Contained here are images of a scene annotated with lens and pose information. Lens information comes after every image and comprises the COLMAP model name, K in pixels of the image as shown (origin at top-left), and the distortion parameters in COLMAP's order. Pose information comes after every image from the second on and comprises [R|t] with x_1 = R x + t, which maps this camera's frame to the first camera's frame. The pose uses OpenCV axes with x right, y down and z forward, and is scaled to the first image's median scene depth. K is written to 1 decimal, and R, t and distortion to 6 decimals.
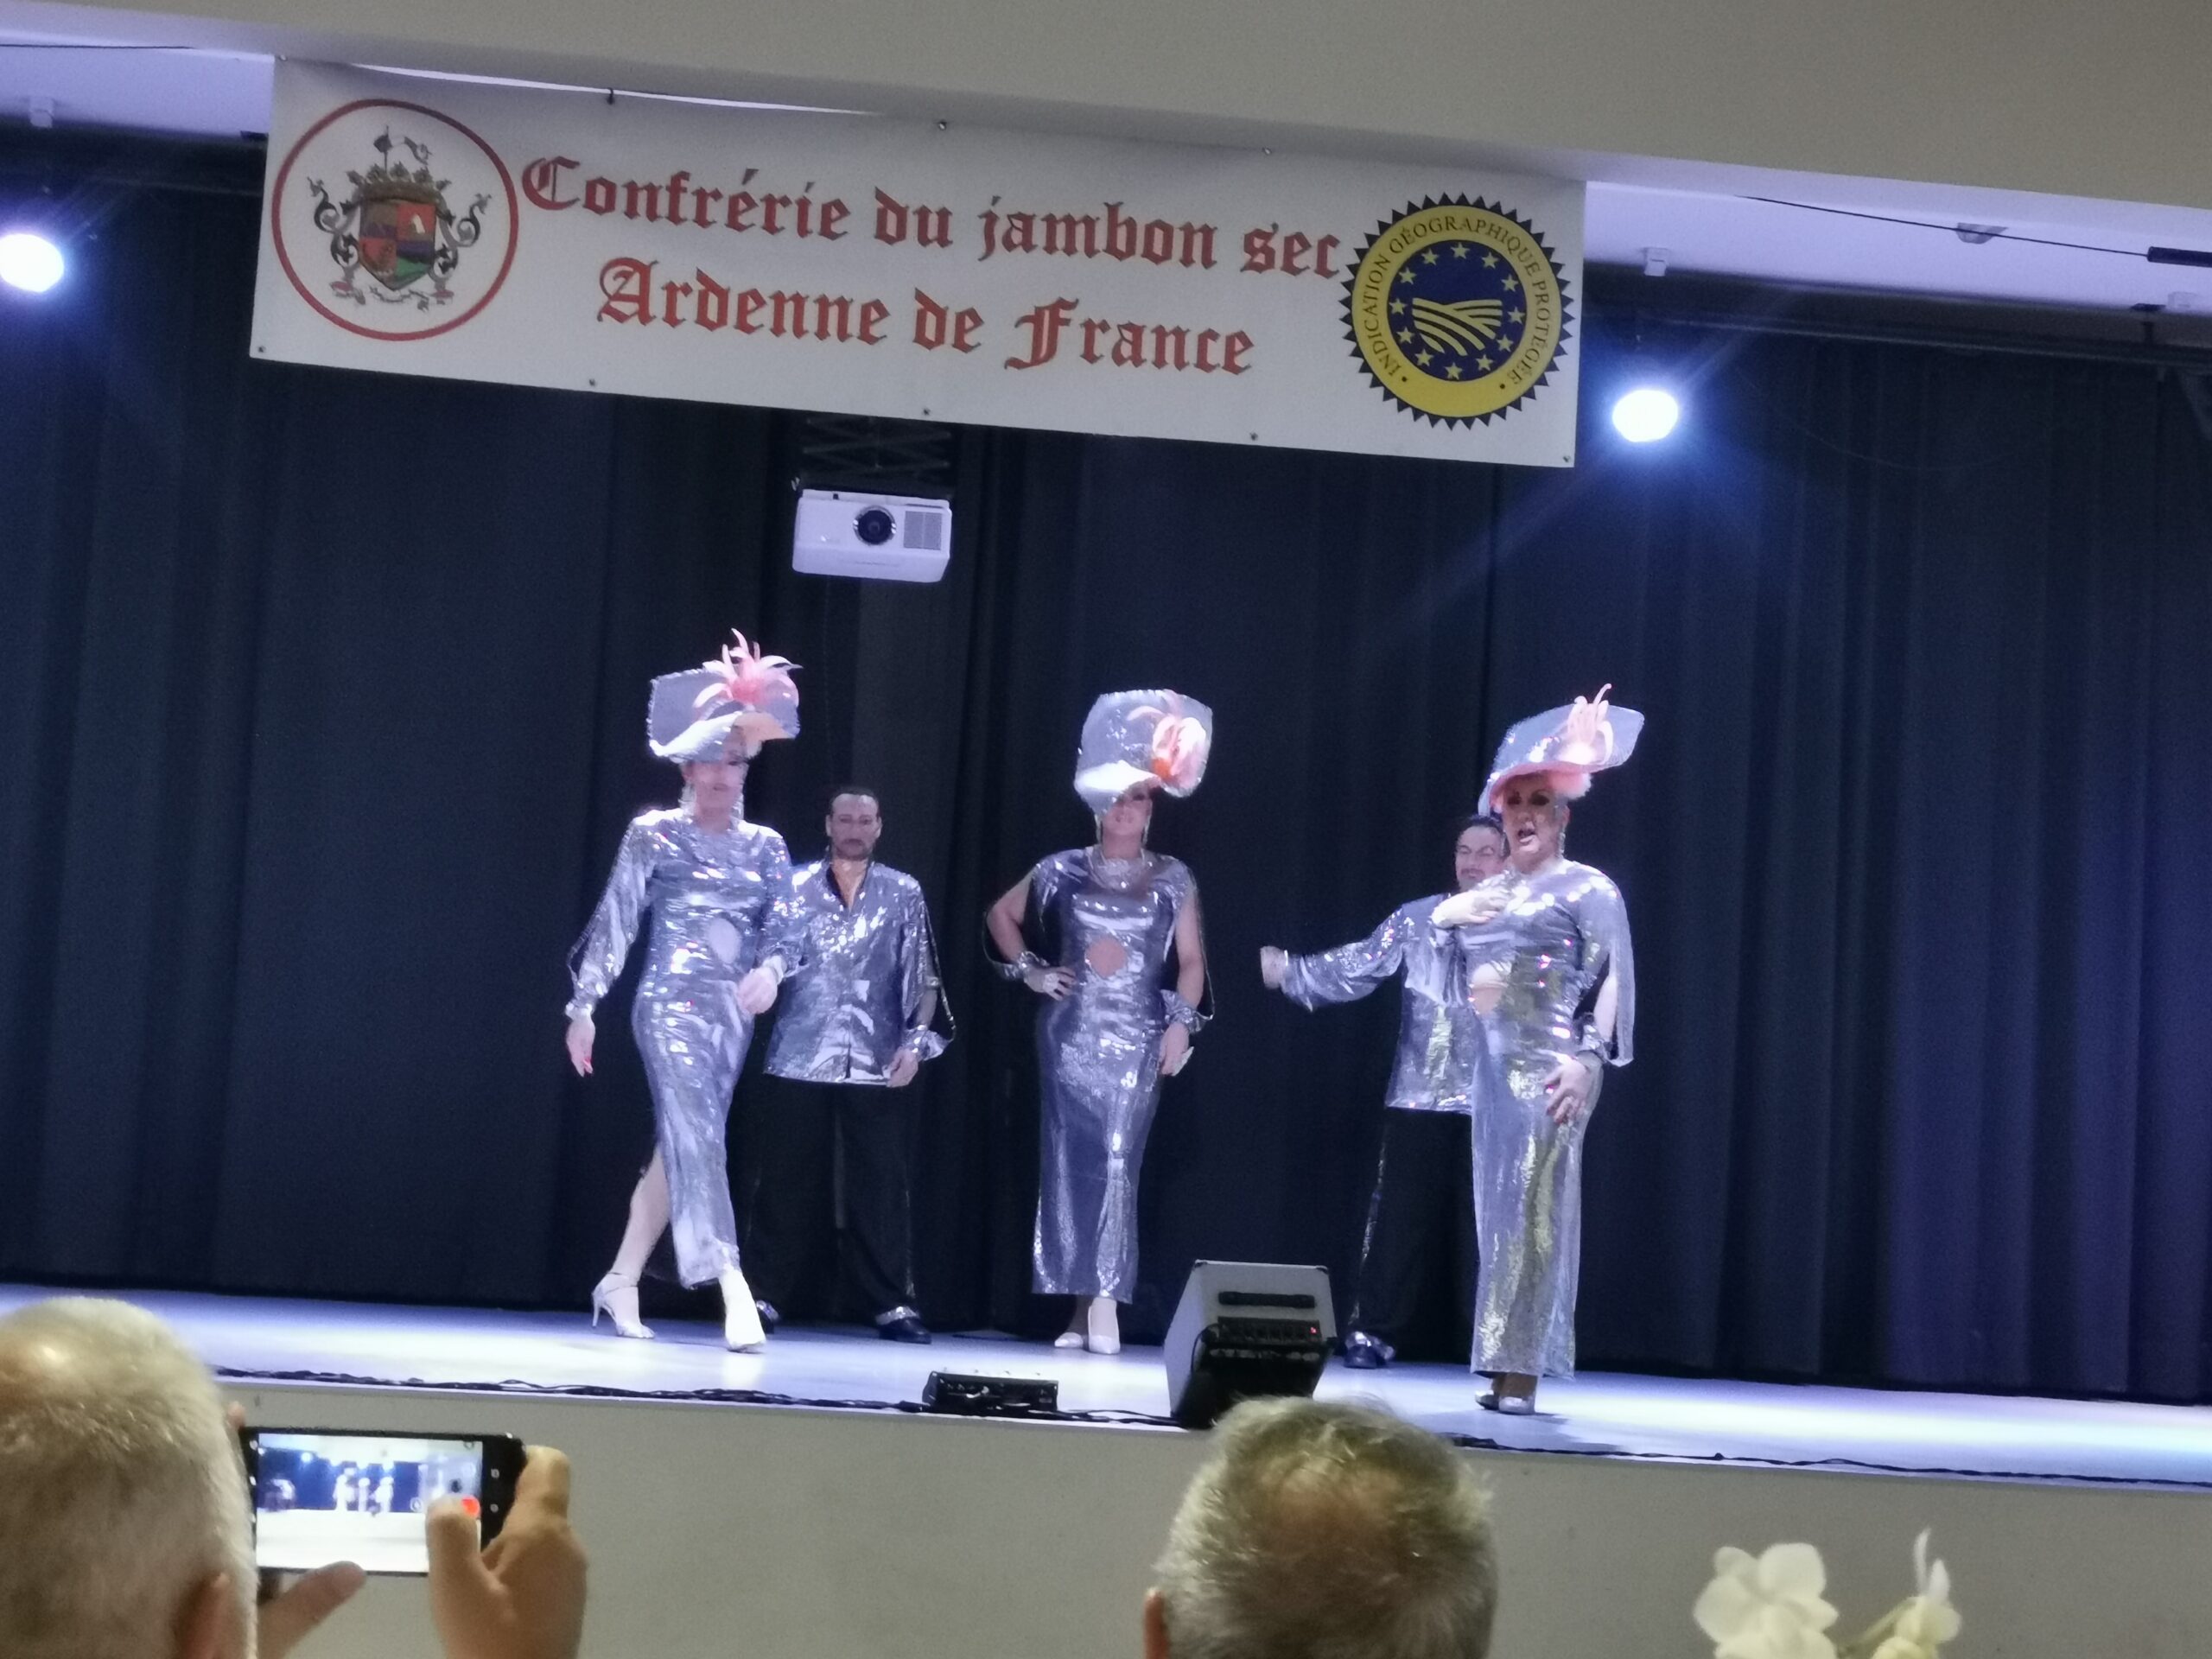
lens RADIAL K [[4131.5, 0, 1114.3], [0, 4131.5, 830.7], [0, 0, 1]] dist [0.081570, 0.000000]
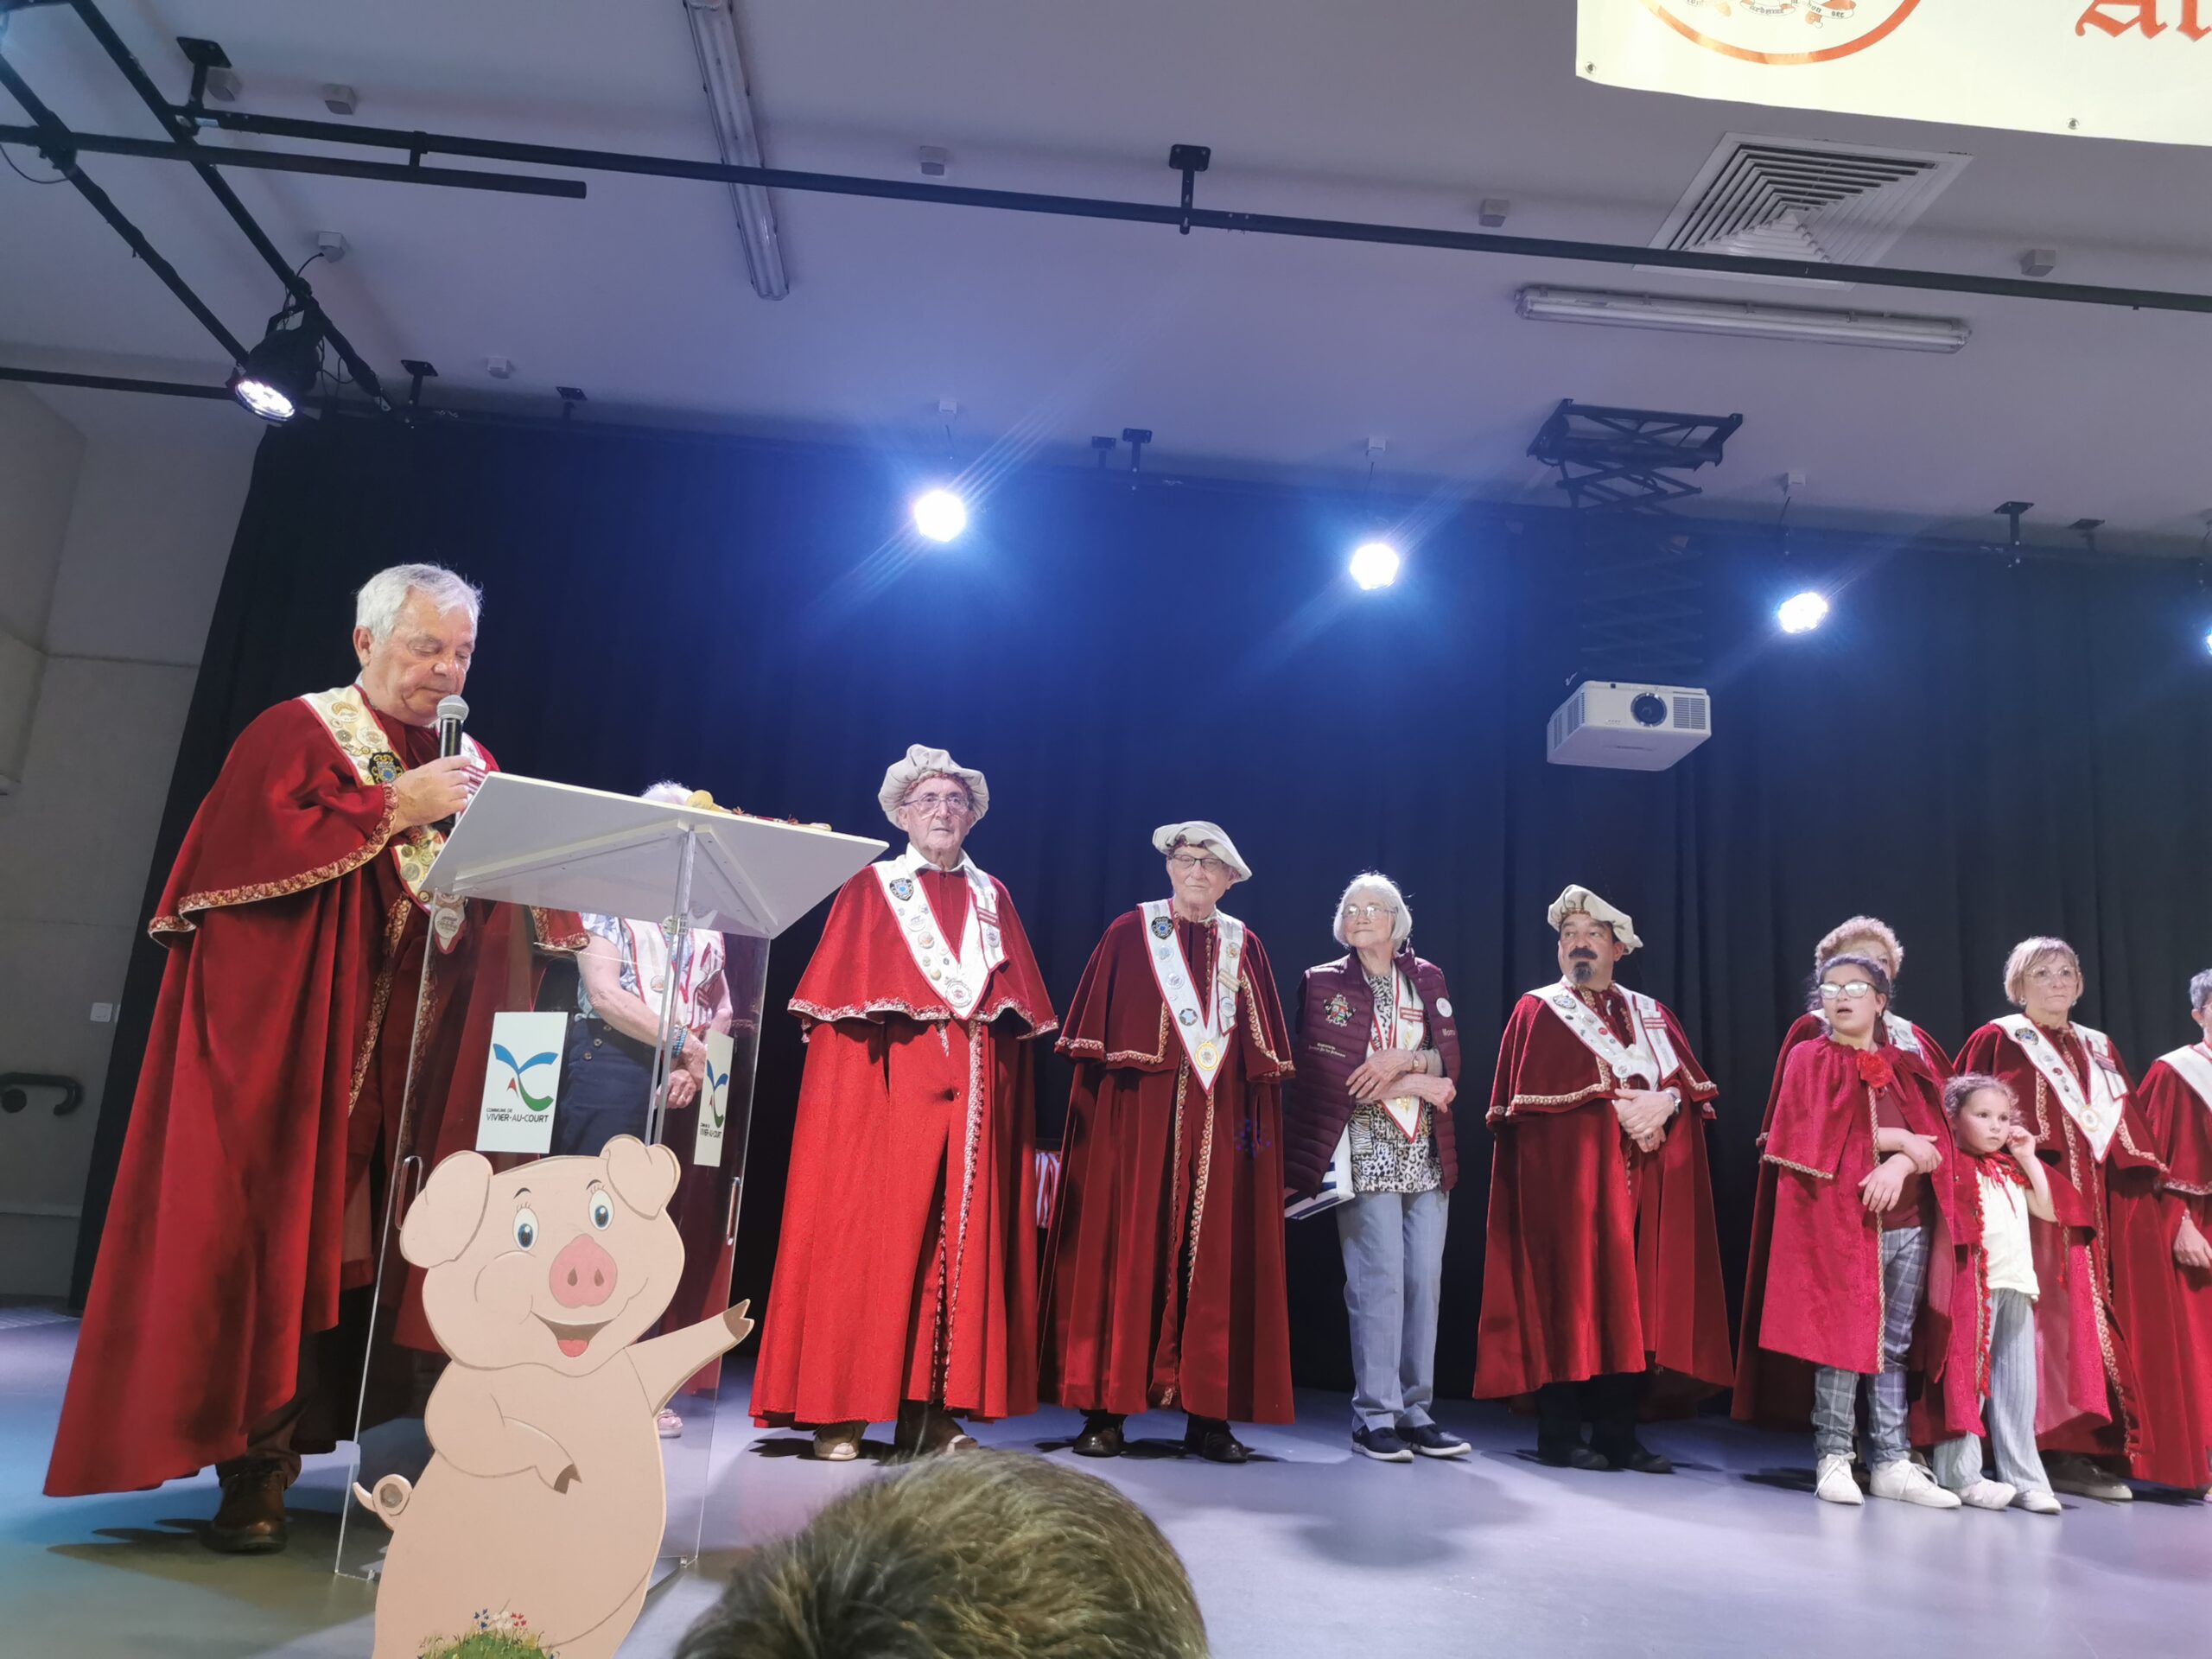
lens RADIAL K [[1710.5, 0, 1089.5], [0, 1710.5, 847.6], [0, 0, 1]] dist [0.043010, -0.034935]
pose [[0.998412, -0.008182, -0.055739, -0.268206], [0.000566, 0.990806, -0.135293, 0.043431], [0.056333, 0.135046, 0.989237, 0.734208]]
